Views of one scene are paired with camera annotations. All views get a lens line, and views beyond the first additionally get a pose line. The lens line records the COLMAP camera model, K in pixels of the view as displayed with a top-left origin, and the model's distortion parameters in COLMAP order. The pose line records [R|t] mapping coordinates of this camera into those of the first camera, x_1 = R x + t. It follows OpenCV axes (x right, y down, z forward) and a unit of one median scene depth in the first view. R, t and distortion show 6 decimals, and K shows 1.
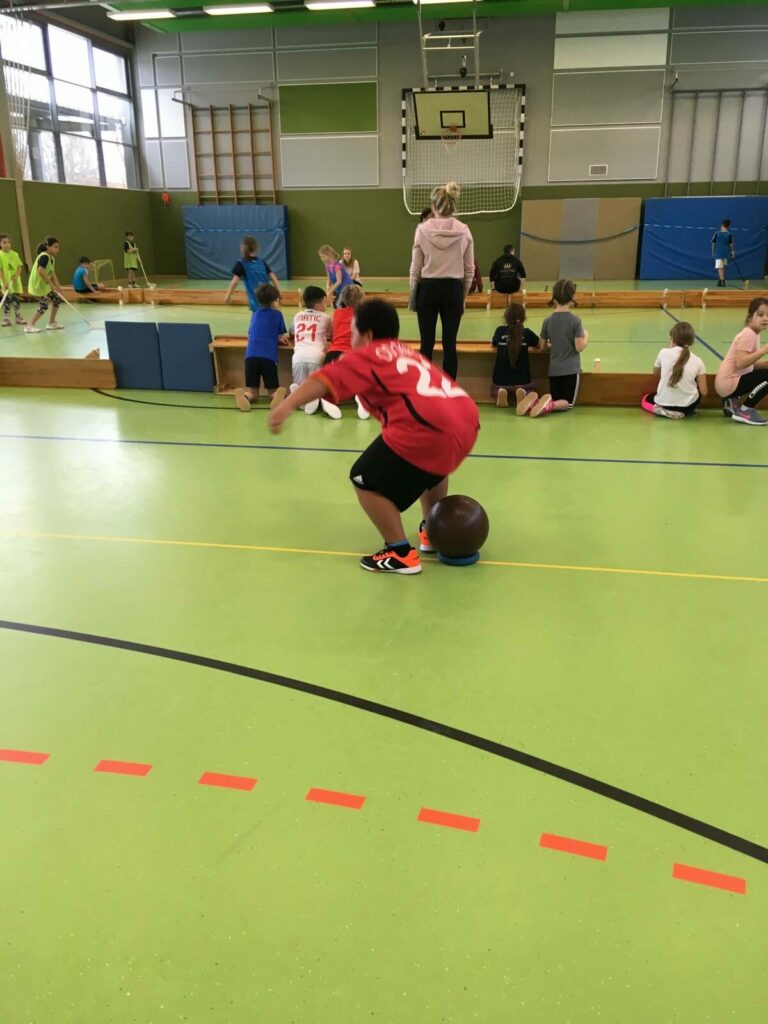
lens RADIAL K [[885.3, 0, 375.1], [0, 885.3, 521.5], [0, 0, 1]] dist [0.117673, -0.165660]
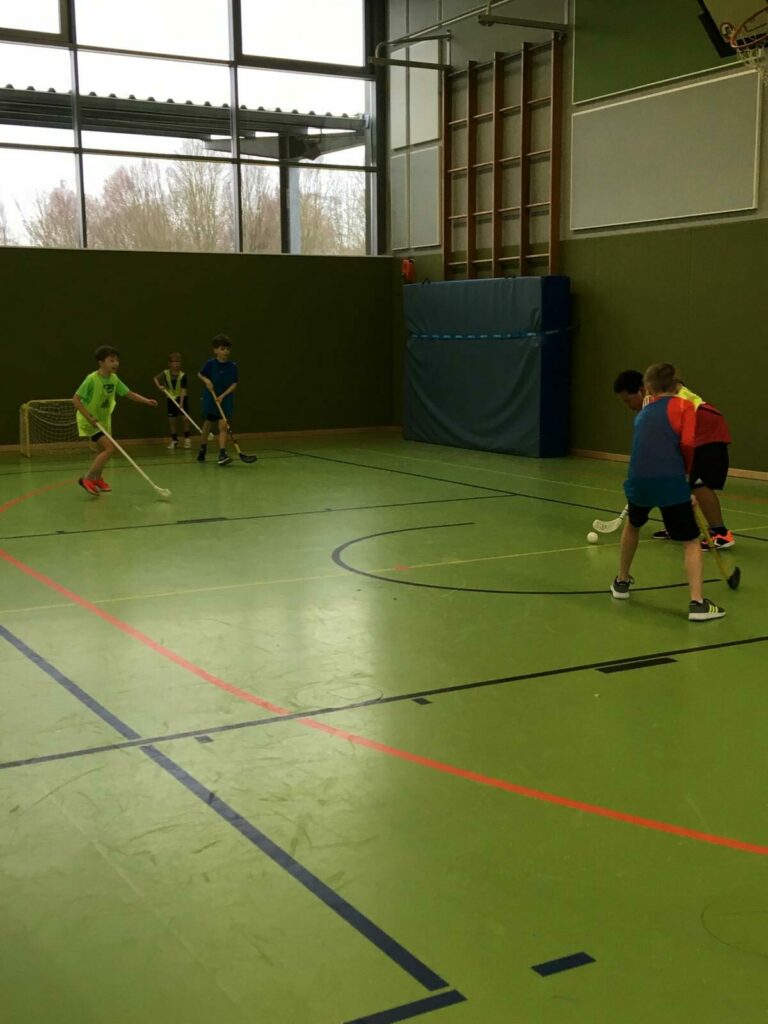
lens RADIAL K [[1294.1, 0, 433.6], [0, 1294.1, 506.8], [0, 0, 1]] dist [-0.003271, 0.000000]
pose [[0.675946, 0.106527, -0.729211, 0.290591], [-0.233100, 0.969600, -0.074429, -0.213138], [0.699115, 0.220289, 0.680229, 0.637236]]
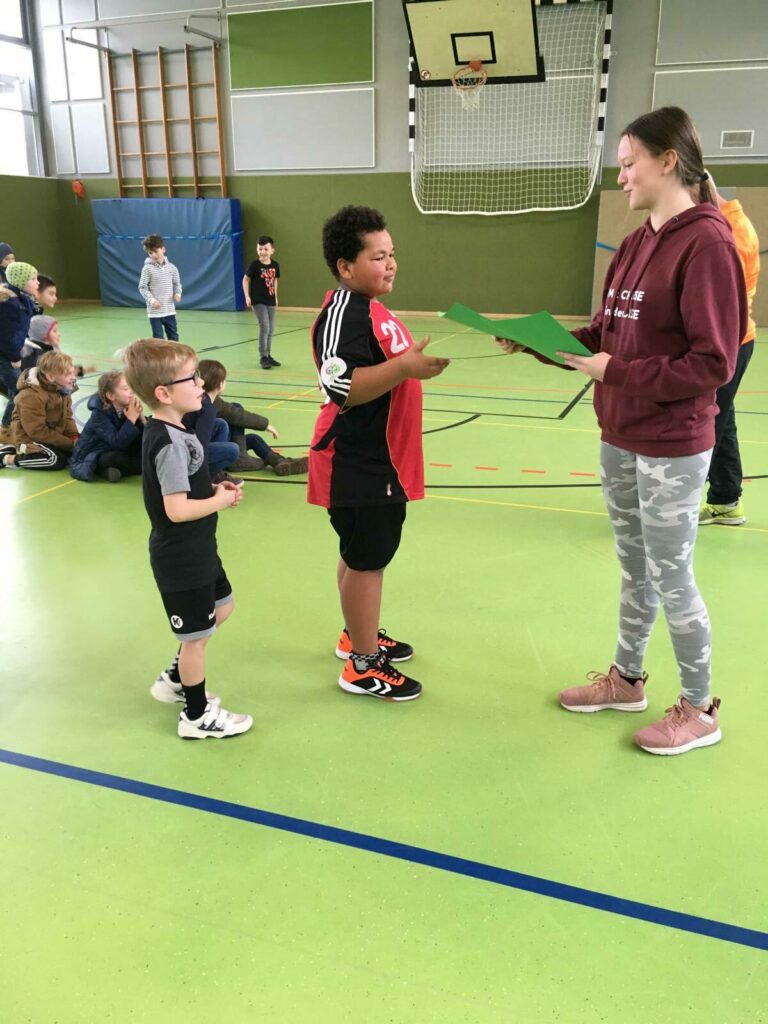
lens RADIAL K [[885.3, 0, 384.8], [0, 885.3, 510.9], [0, 0, 1]] dist [0.117673, -0.165660]
pose [[0.987376, 0.055037, -0.148522, 0.121811], [-0.058072, 0.998181, -0.016172, -0.127172], [0.147362, 0.024593, 0.988777, 0.393017]]
